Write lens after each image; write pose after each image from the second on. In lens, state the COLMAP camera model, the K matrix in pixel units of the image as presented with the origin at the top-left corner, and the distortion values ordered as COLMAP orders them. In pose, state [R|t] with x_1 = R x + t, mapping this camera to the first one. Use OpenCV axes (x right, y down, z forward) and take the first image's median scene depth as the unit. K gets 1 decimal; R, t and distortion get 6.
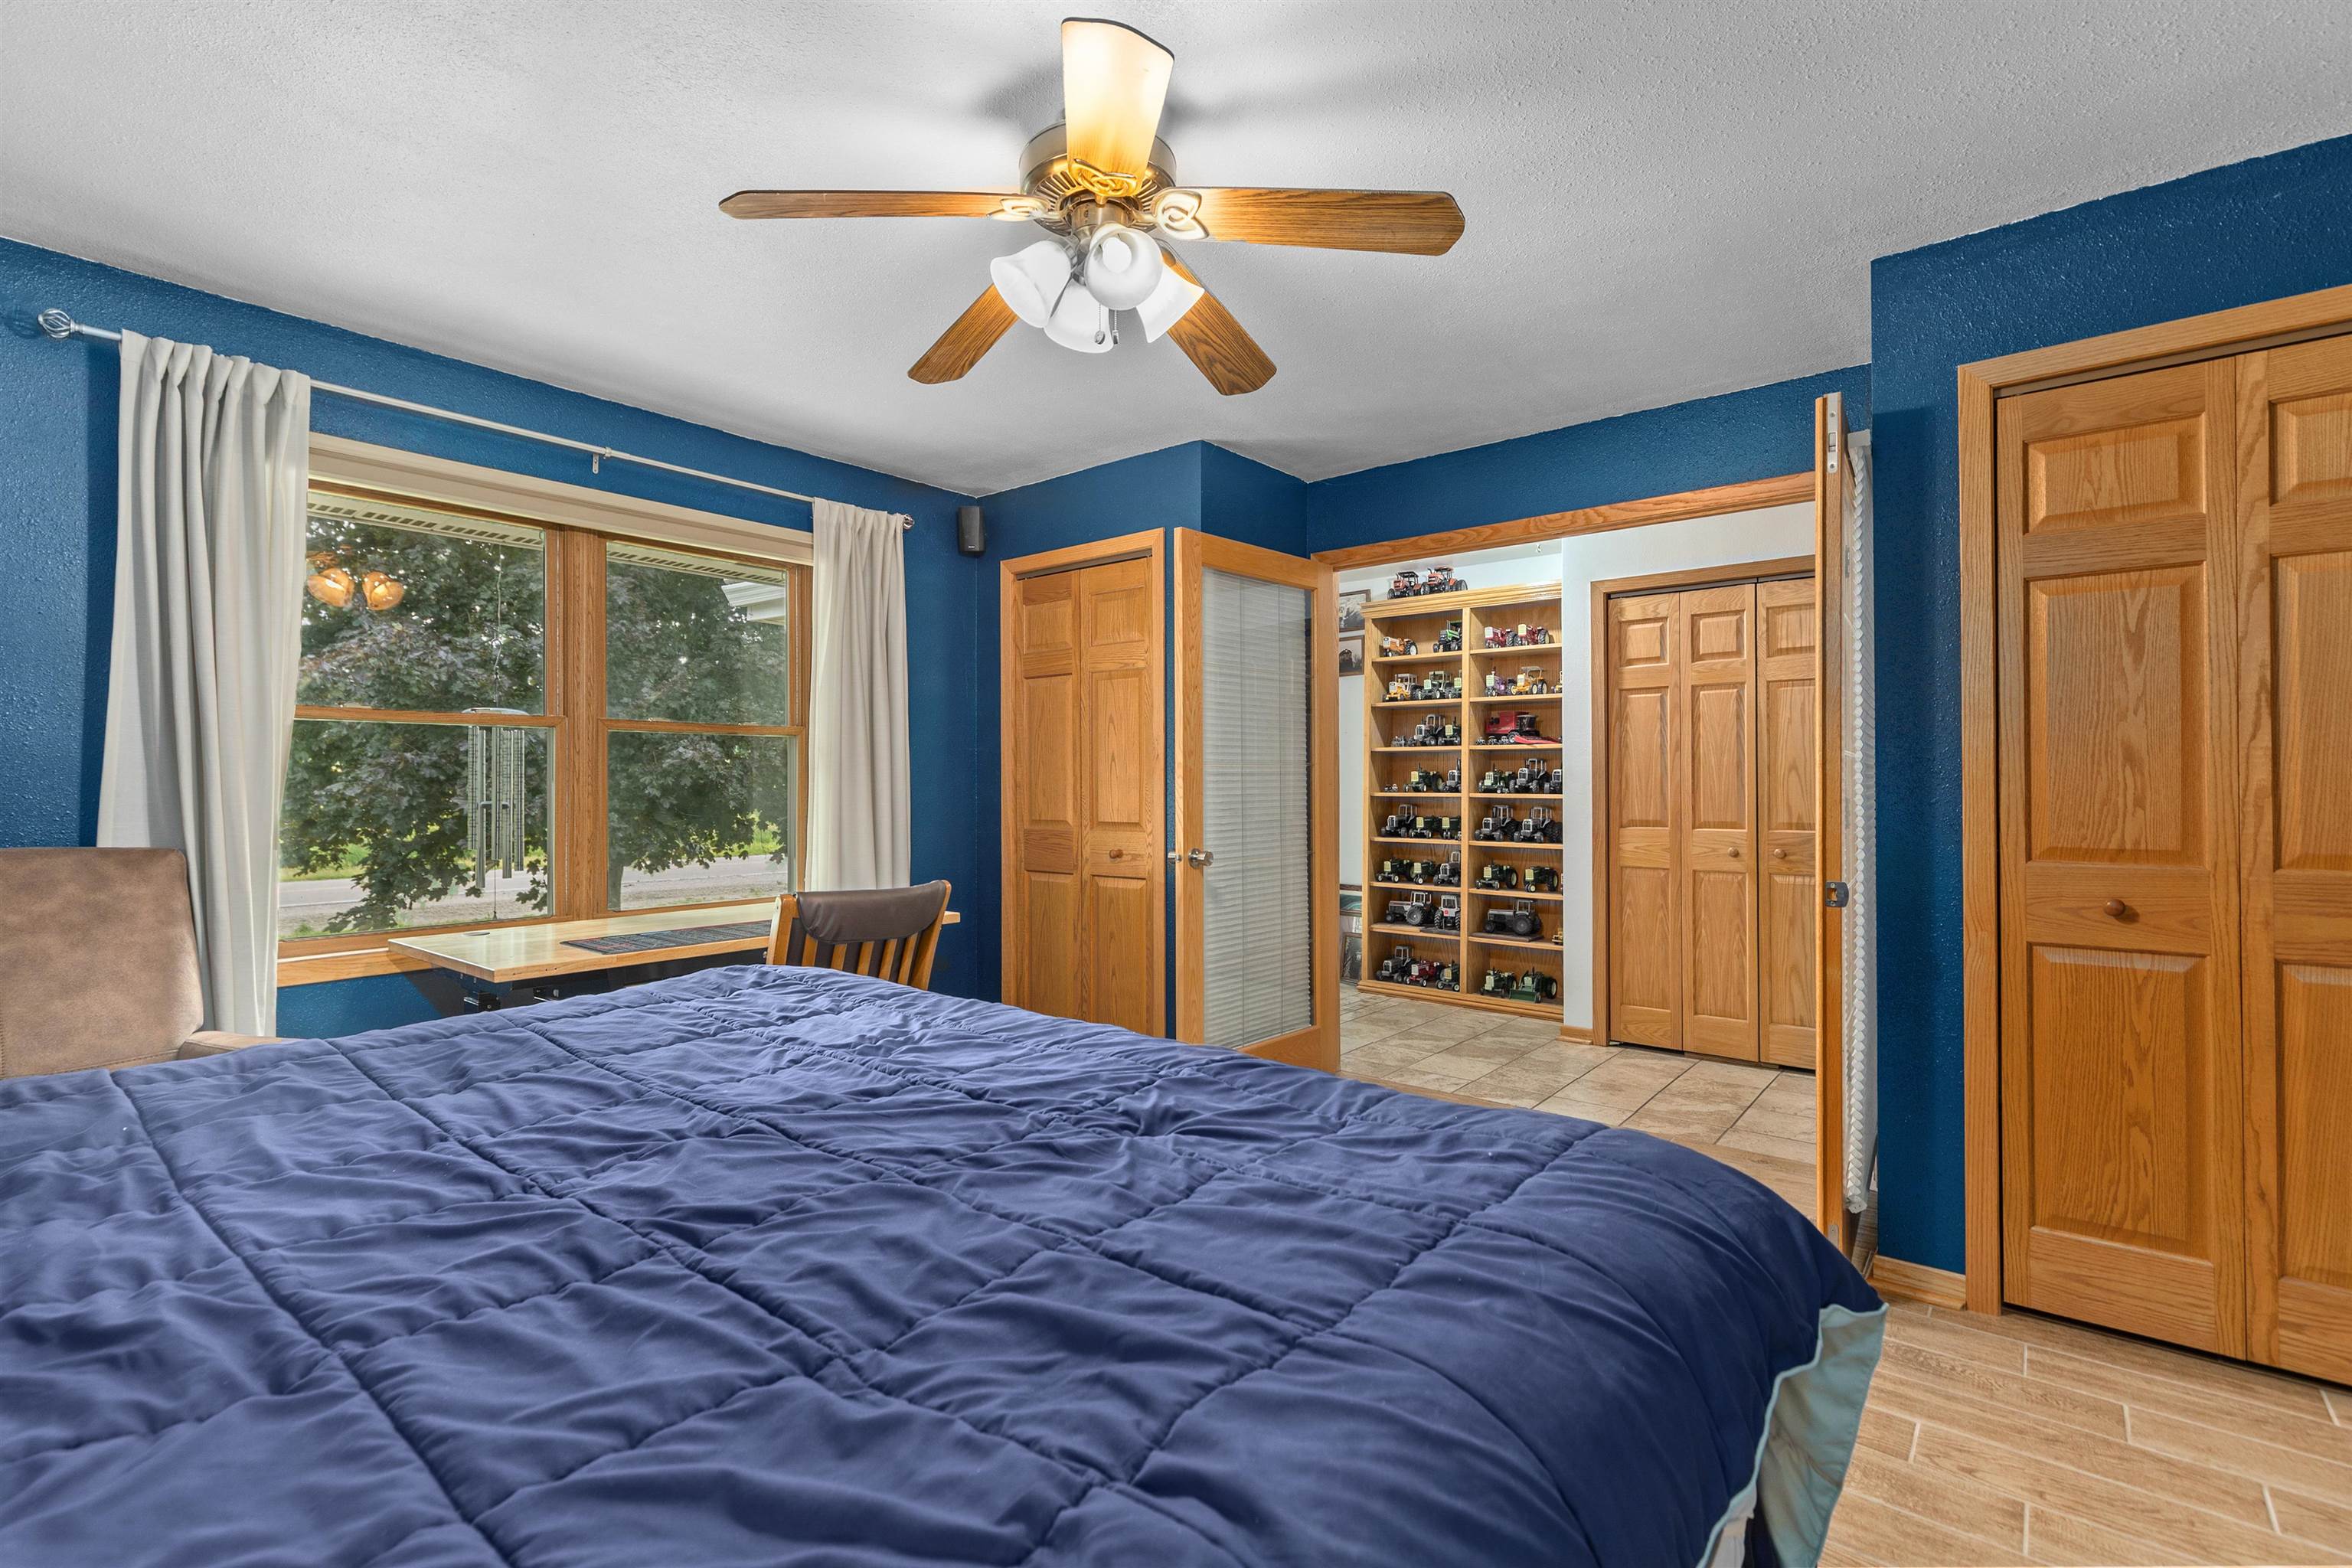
lens RADIAL K [[1063.1, 0, 1174.7], [0, 1063.1, 796.1], [0, 0, 1]] dist [0.002373, -0.000210]
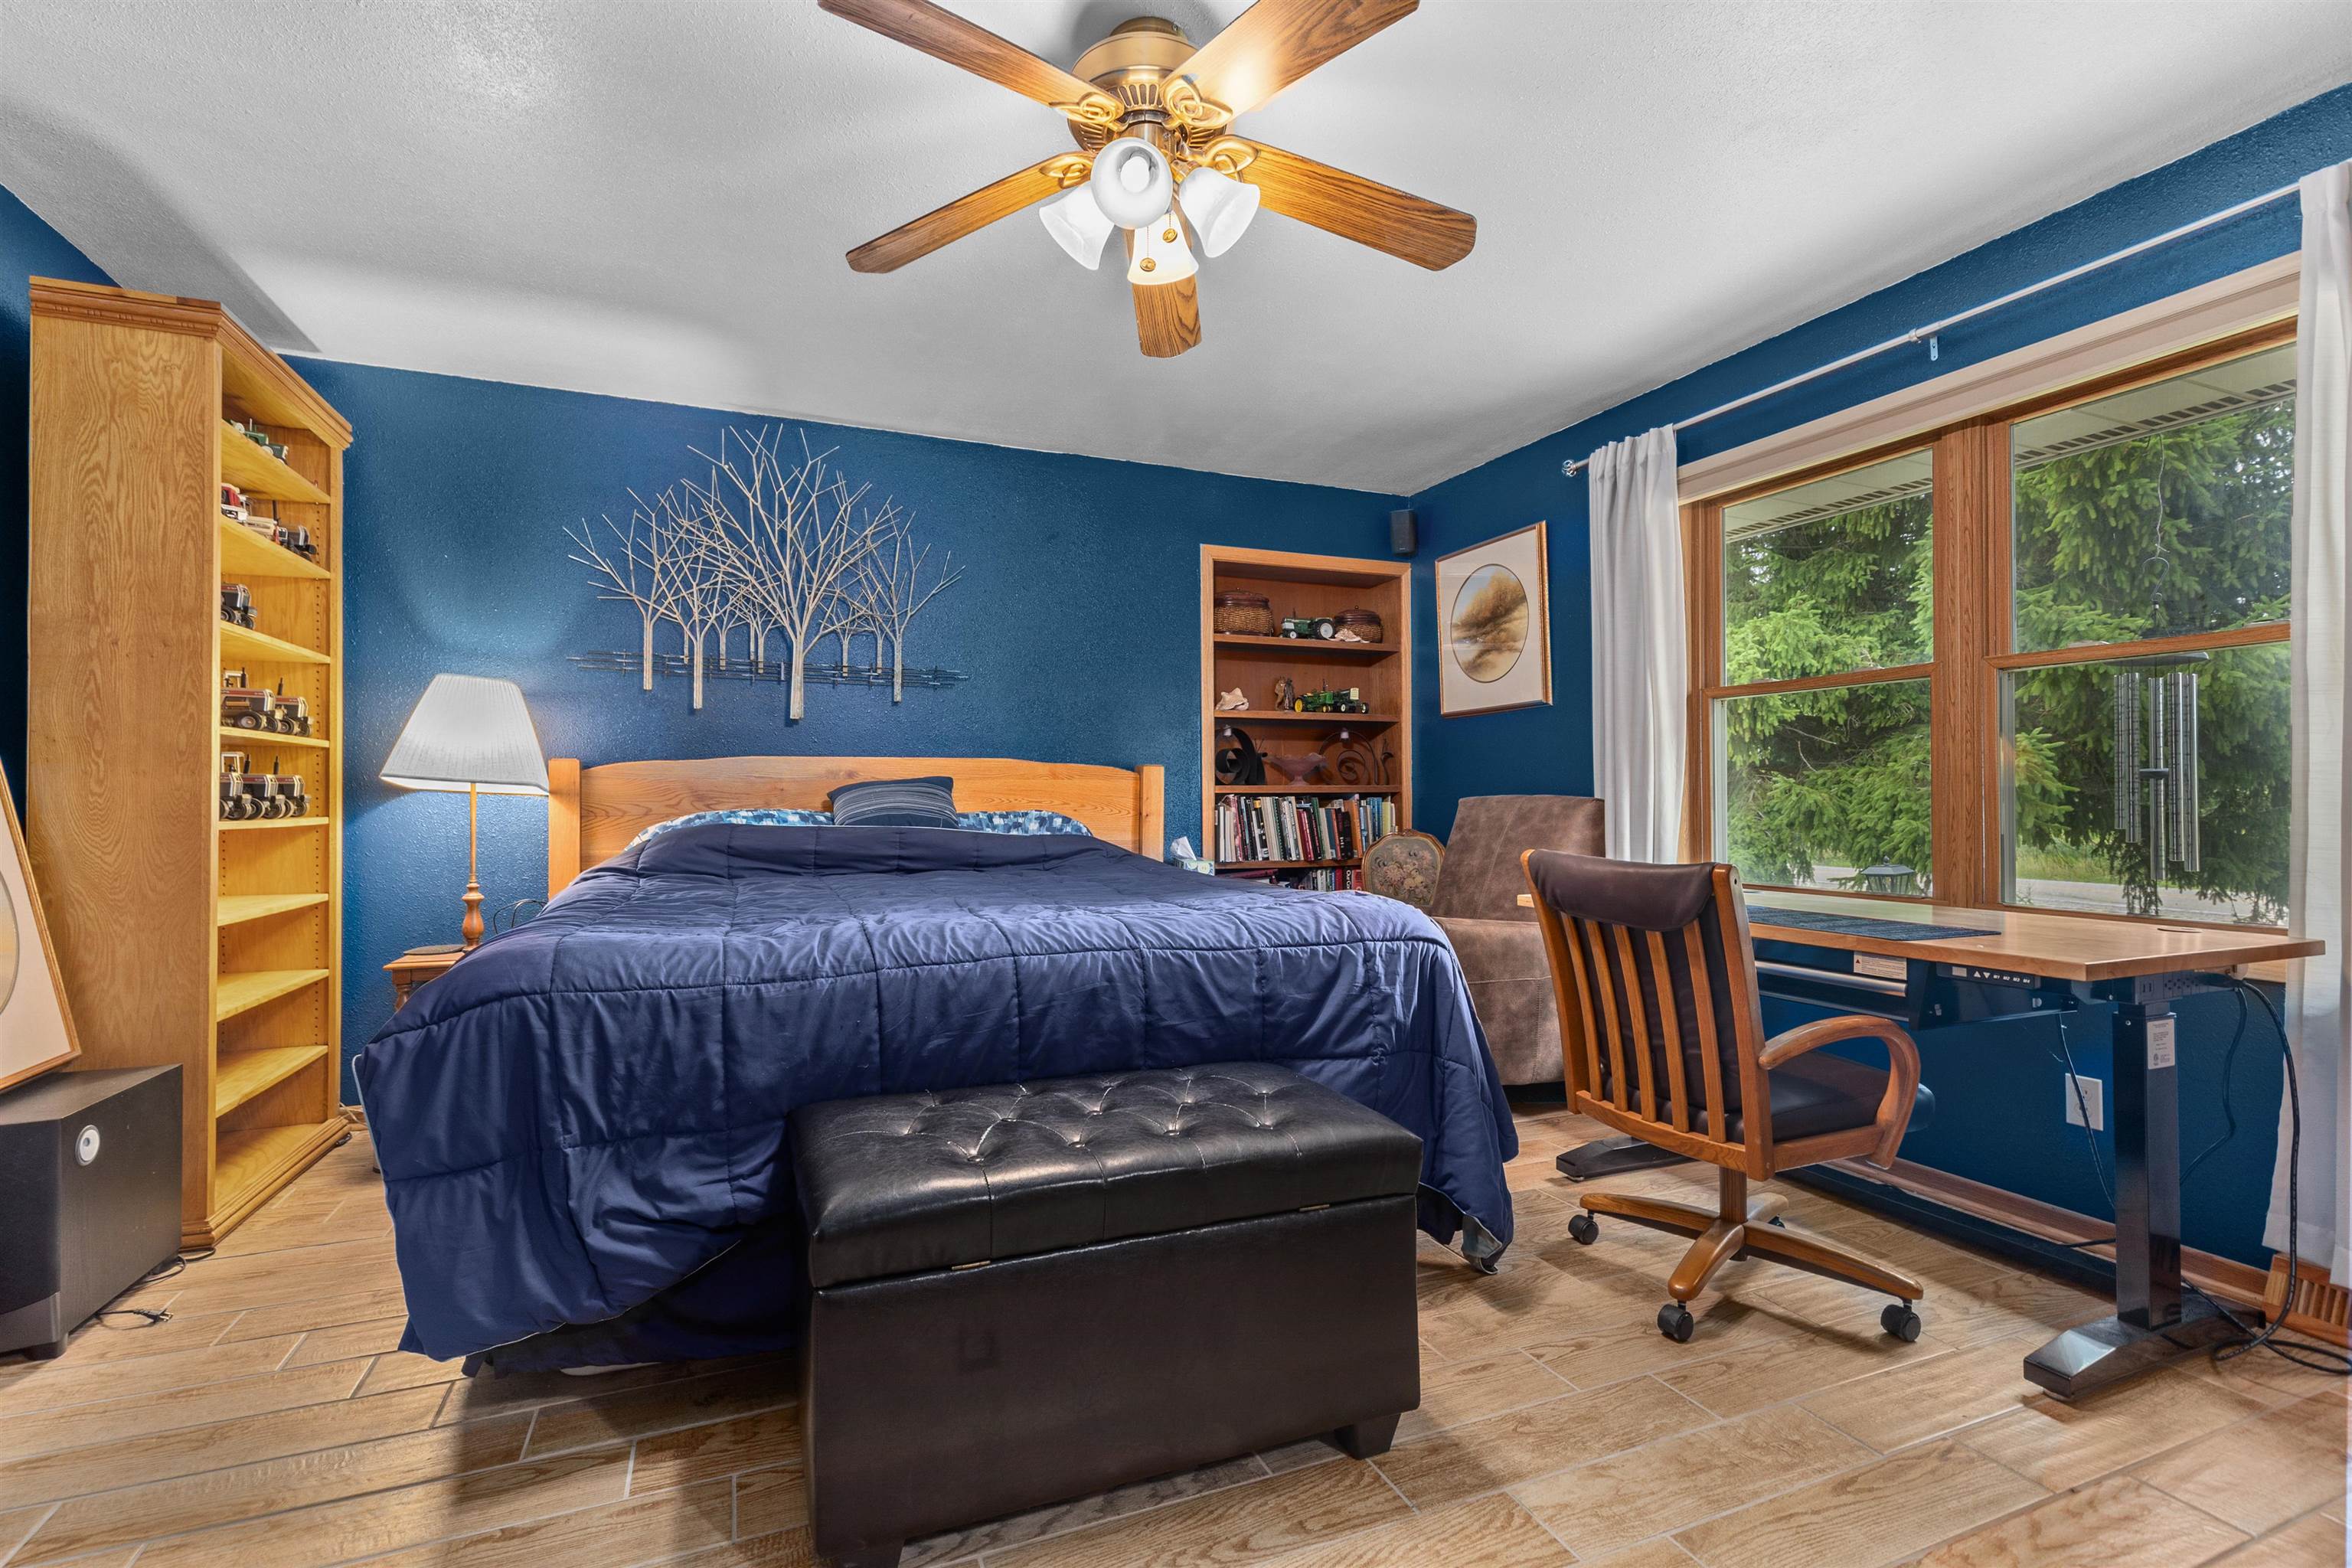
lens RADIAL K [[1063.1, 0, 1176.0], [0, 1063.1, 787.5], [0, 0, 1]] dist [0.002373, -0.000210]
pose [[-0.479172, 0.001312, -0.877720, 0.464828], [0.005668, 0.999983, -0.001600, 0.023592], [0.877702, -0.005742, -0.479172, 0.911342]]
